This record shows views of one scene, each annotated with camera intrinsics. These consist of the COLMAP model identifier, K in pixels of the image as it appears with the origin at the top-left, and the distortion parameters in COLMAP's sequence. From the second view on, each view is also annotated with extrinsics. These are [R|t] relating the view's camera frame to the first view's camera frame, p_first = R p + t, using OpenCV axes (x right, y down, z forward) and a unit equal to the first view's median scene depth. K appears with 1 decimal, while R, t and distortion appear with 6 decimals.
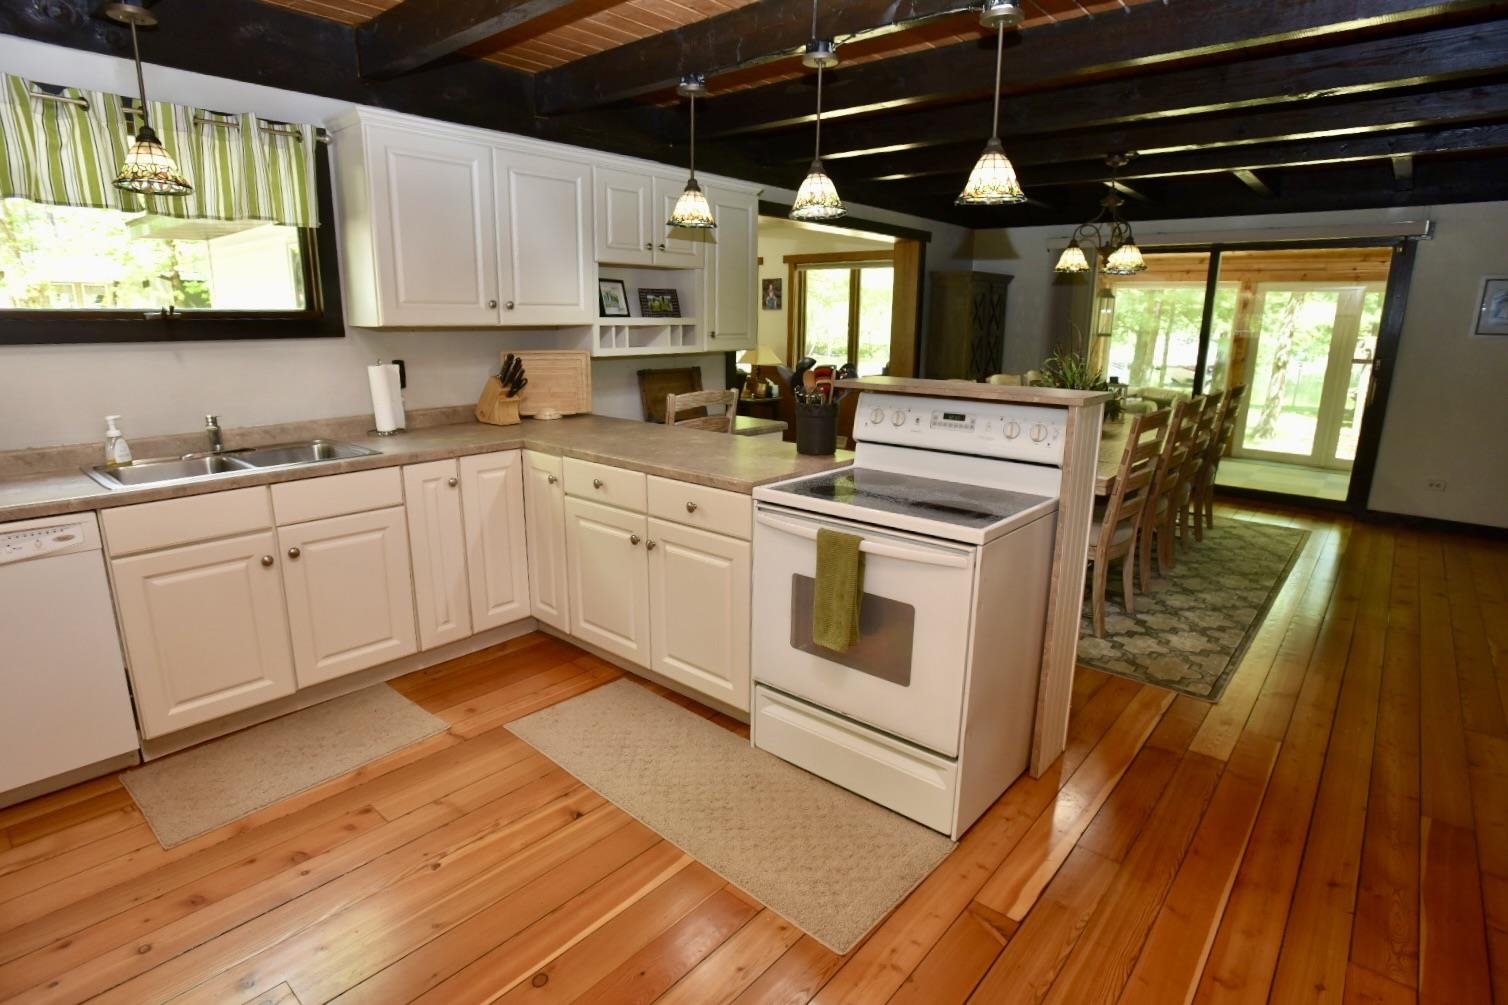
lens RADIAL K [[776.5, 0, 754.0], [0, 776.5, 502.5], [0, 0, 1]] dist [-0.073052, 0.036964]
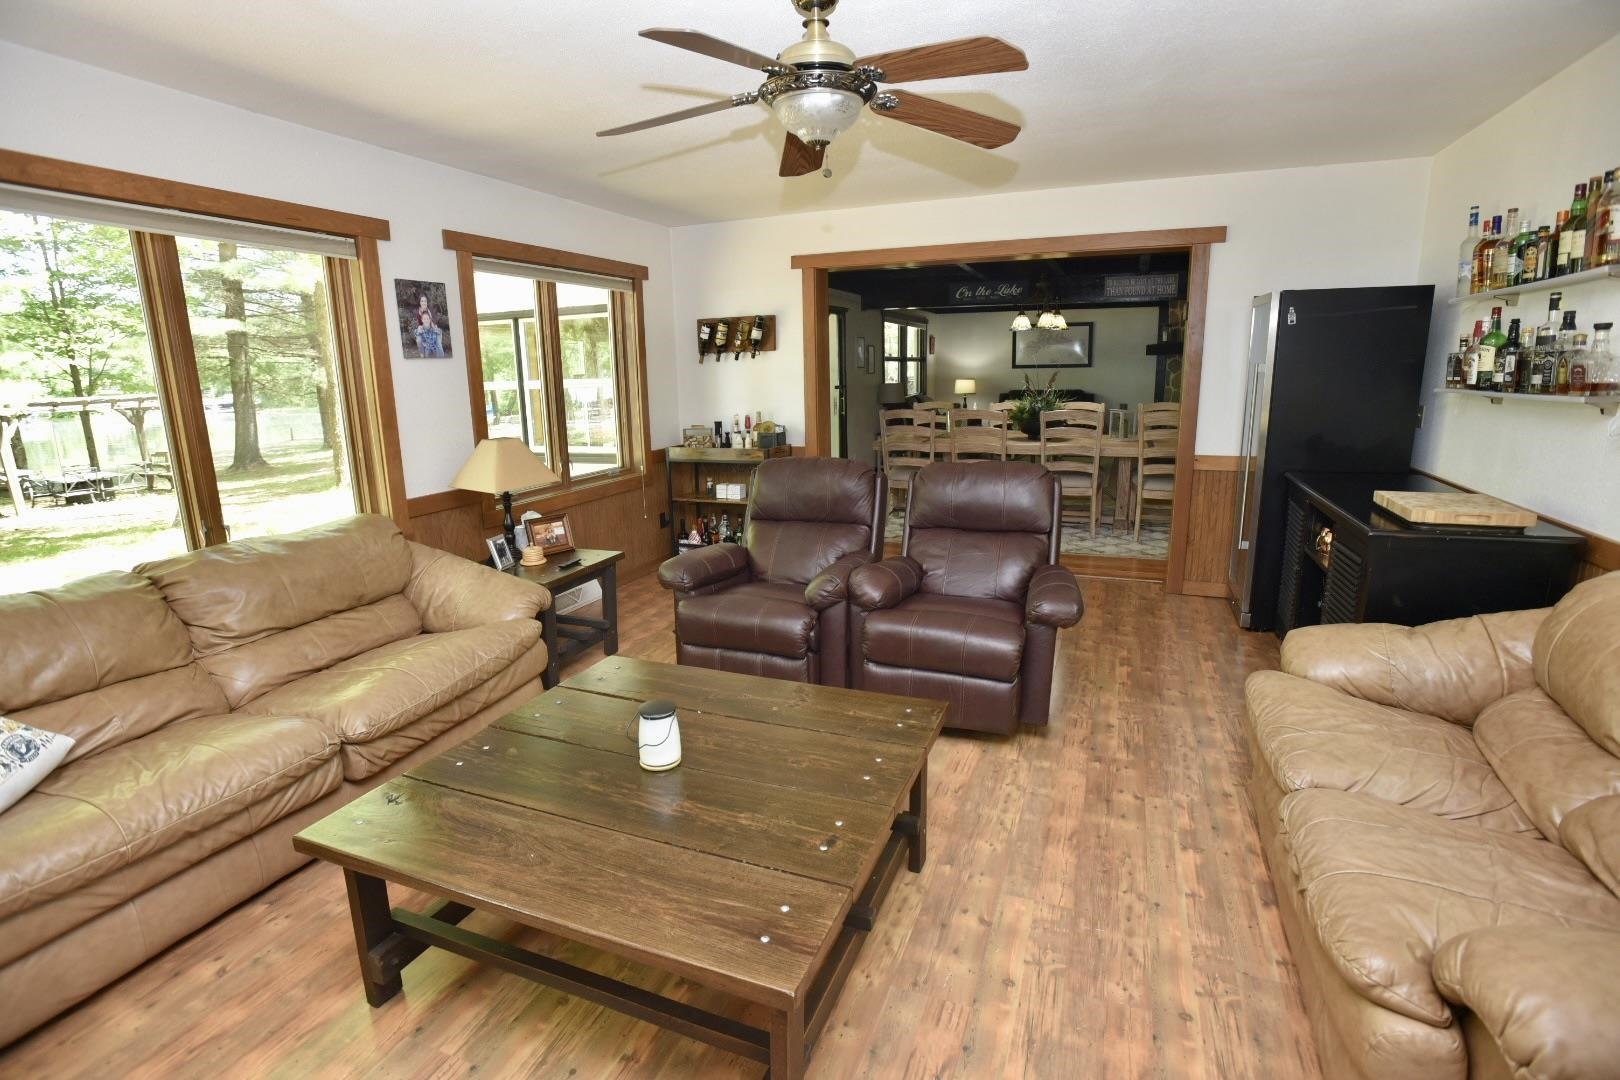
lens RADIAL K [[785.4, 0, 806.0], [0, 785.4, 542.0], [0, 0, 1]] dist [-0.064191, 0.021623]
pose [[-0.318470, -0.210370, 0.924295, -0.564154], [0.236346, 0.926649, 0.292339, -0.298651], [-0.917997, 0.311554, -0.245390, 1.223140]]
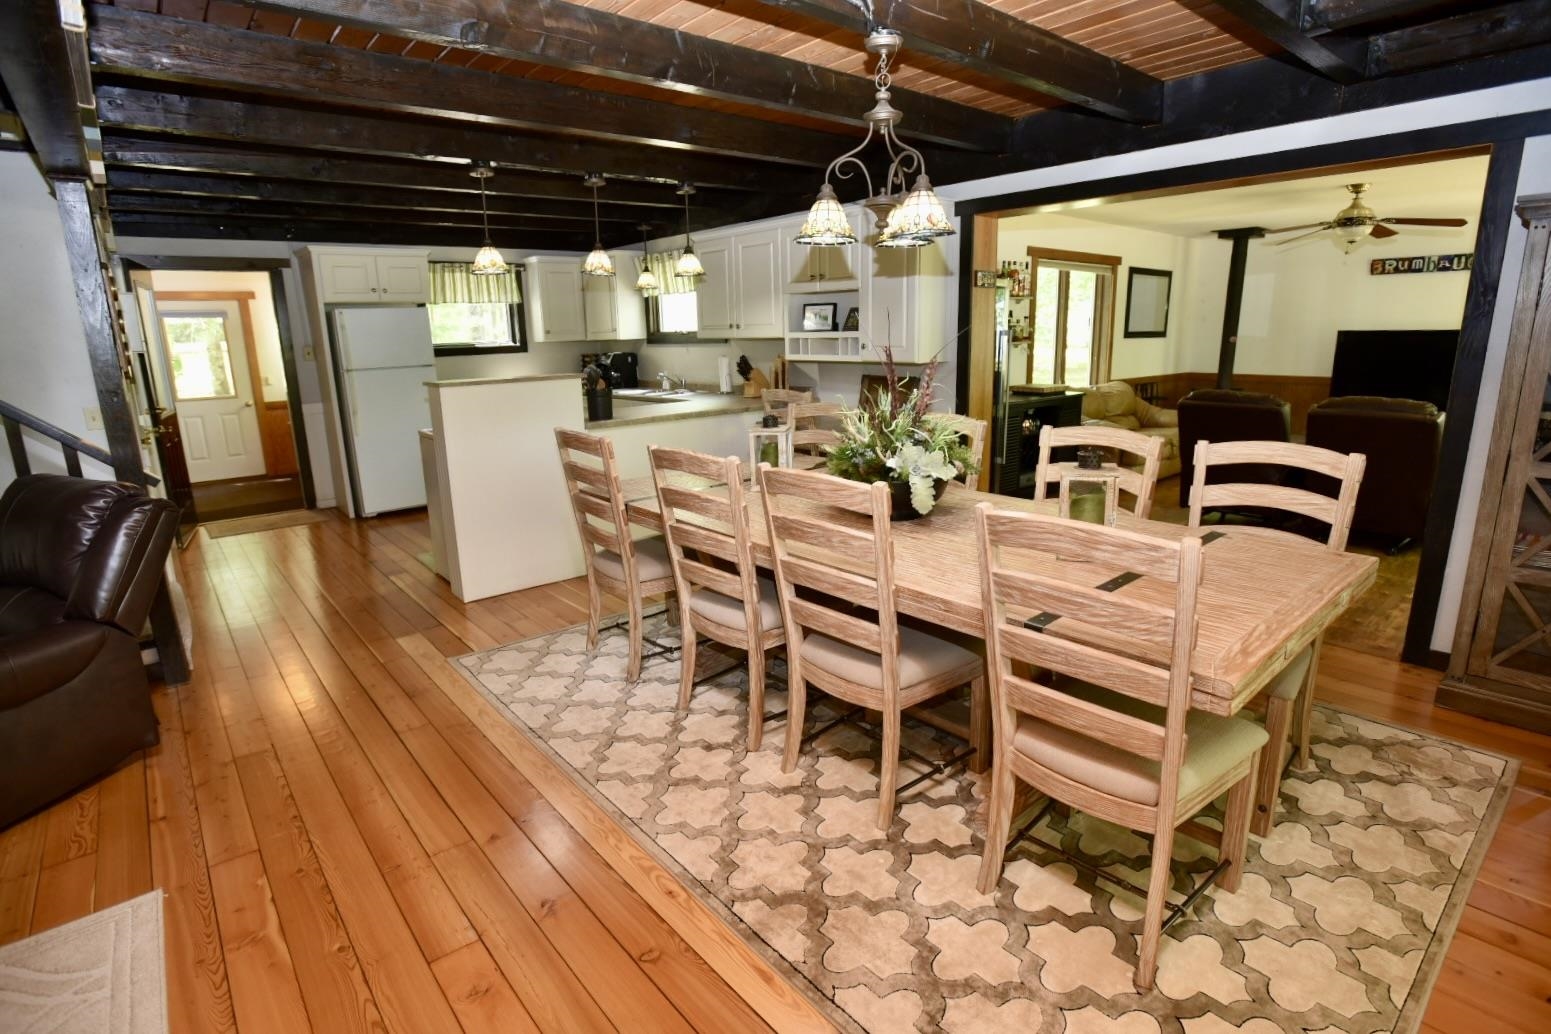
lens RADIAL K [[781.8, 0, 775.5], [0, 781.8, 517.0], [0, 0, 1]] dist [-0.060973, 0.021824]
pose [[-0.144436, 0.221909, -0.964310, 0.693589], [-0.210673, 0.945290, 0.249087, -0.145800], [0.966827, 0.239131, -0.089784, 0.636027]]
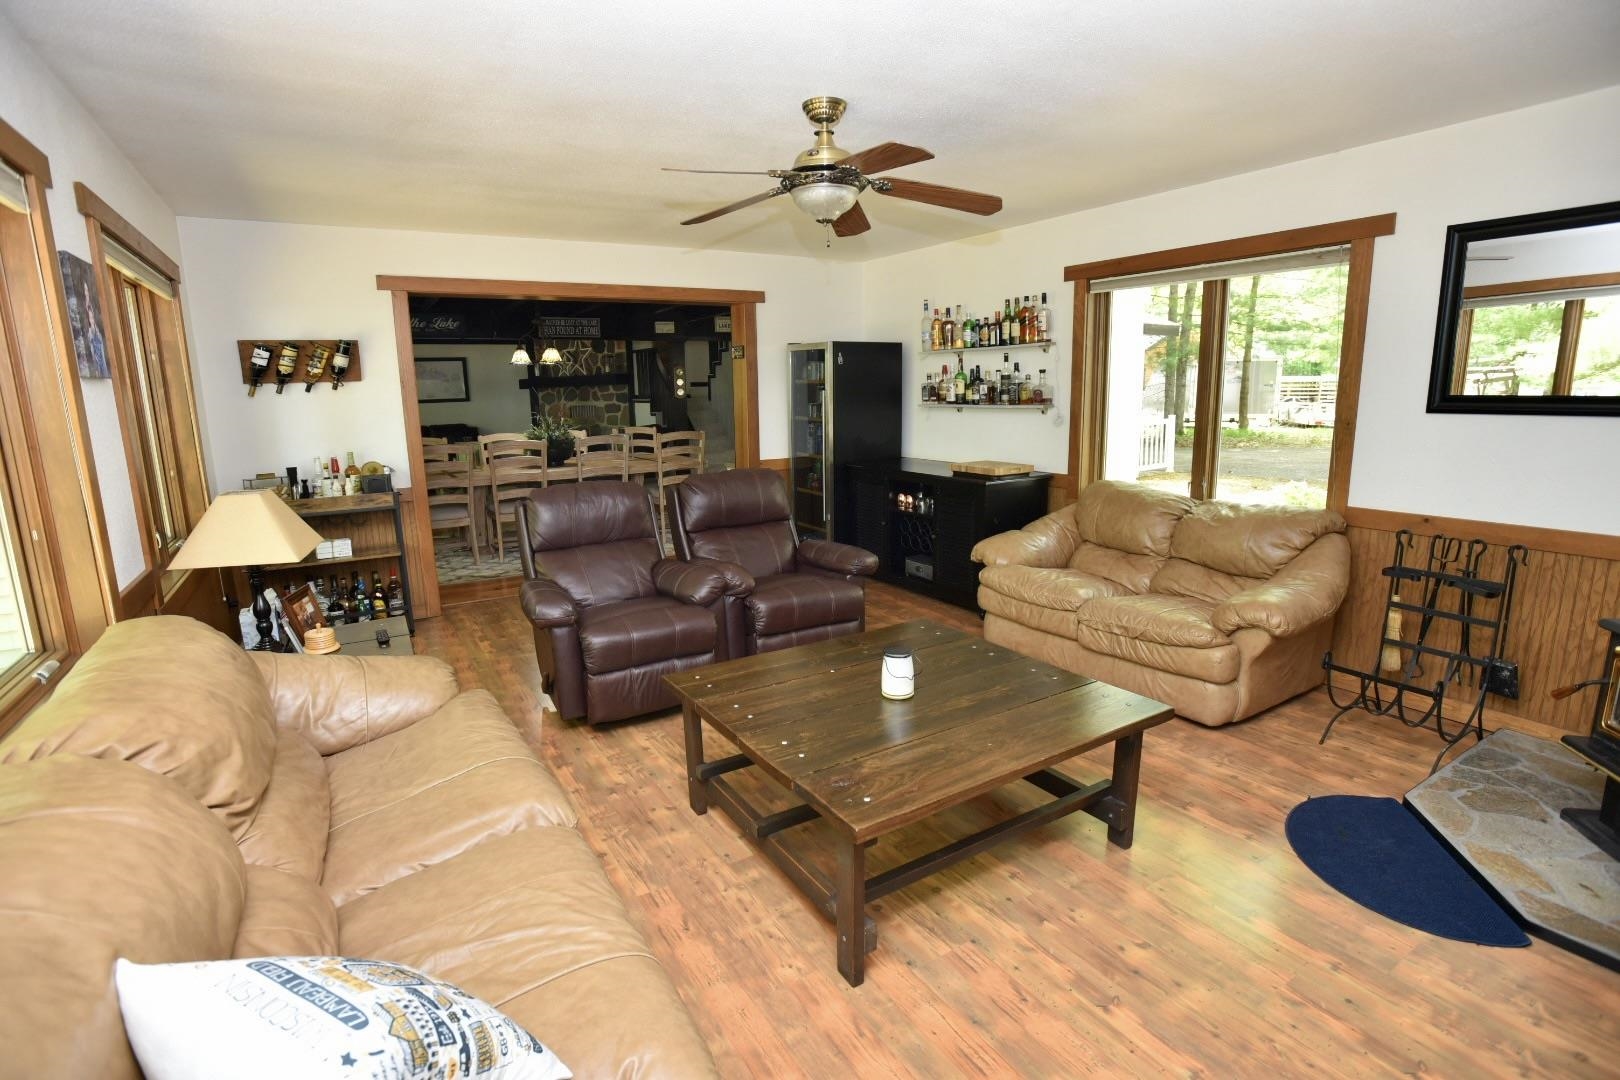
lens RADIAL K [[780.8, 0, 810.0], [0, 780.8, 540.0], [0, 0, 1]] dist [-0.038899, 0.023476]
pose [[-0.951386, -0.050736, 0.303795, -0.373581], [0.080875, 0.910578, 0.405348, -0.369059], [-0.297194, 0.410211, -0.862208, 1.518249]]
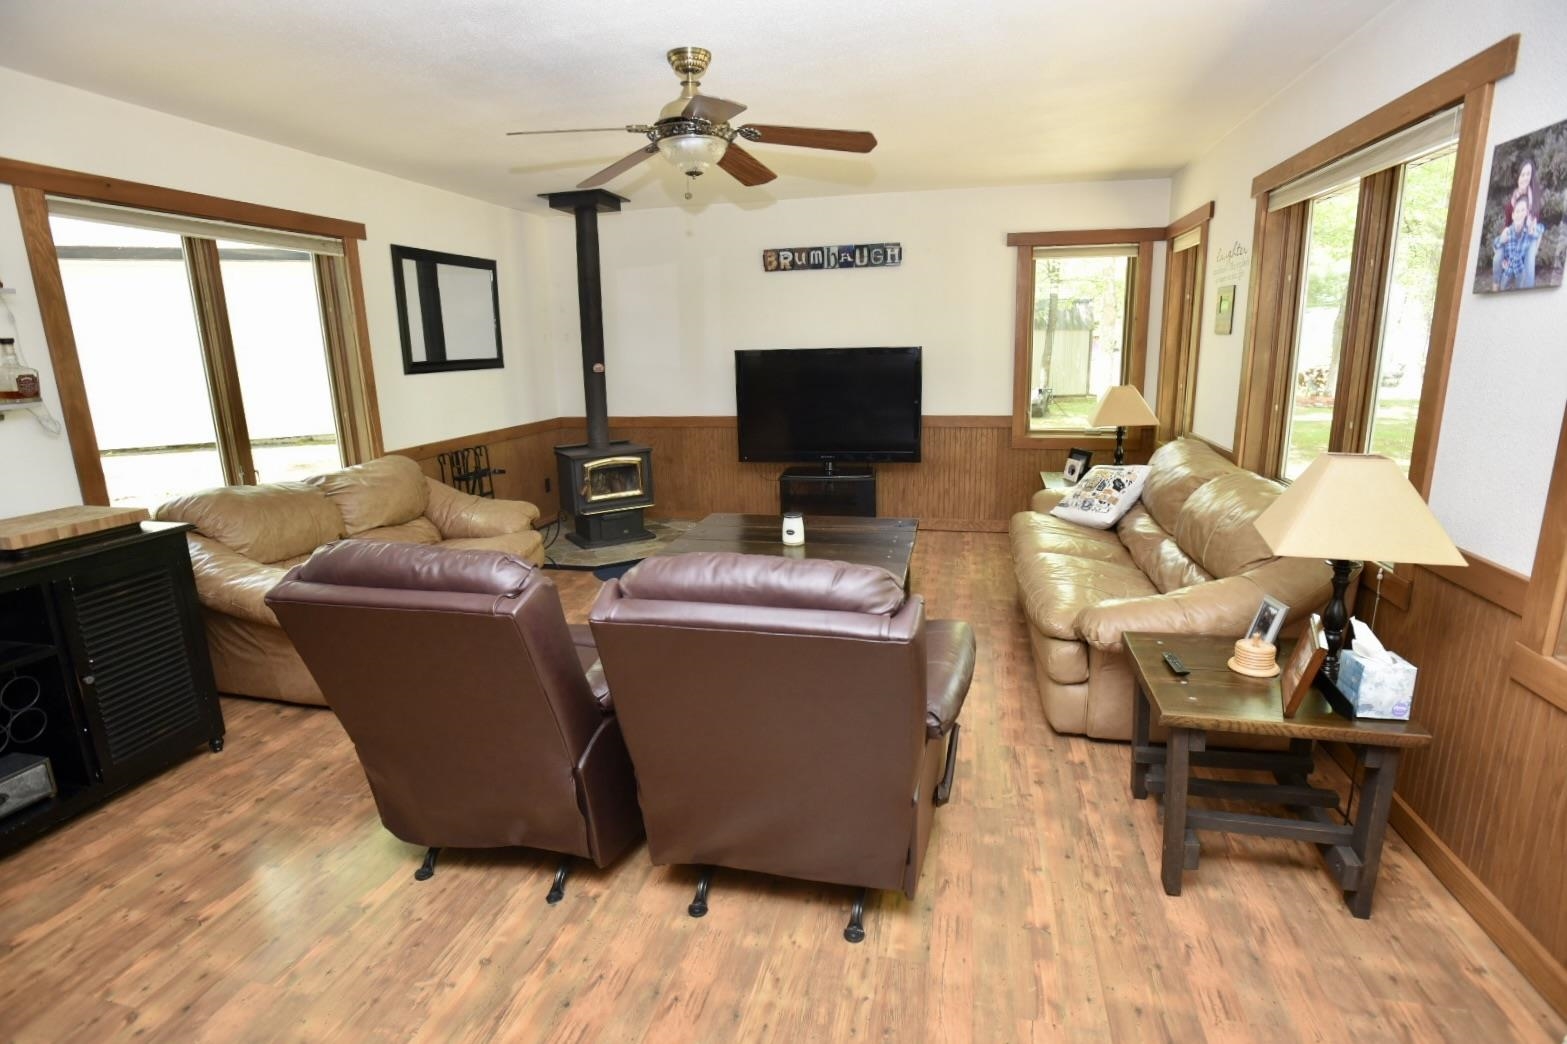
lens RADIAL K [[768.5, 0, 790.6], [0, 768.5, 521.4], [0, 0, 1]] dist [-0.063685, 0.023766]
pose [[0.475017, 0.180587, -0.861248, 0.143434], [-0.176561, 0.978373, 0.107764, -0.228274], [0.862082, 0.100872, 0.496628, 0.961356]]
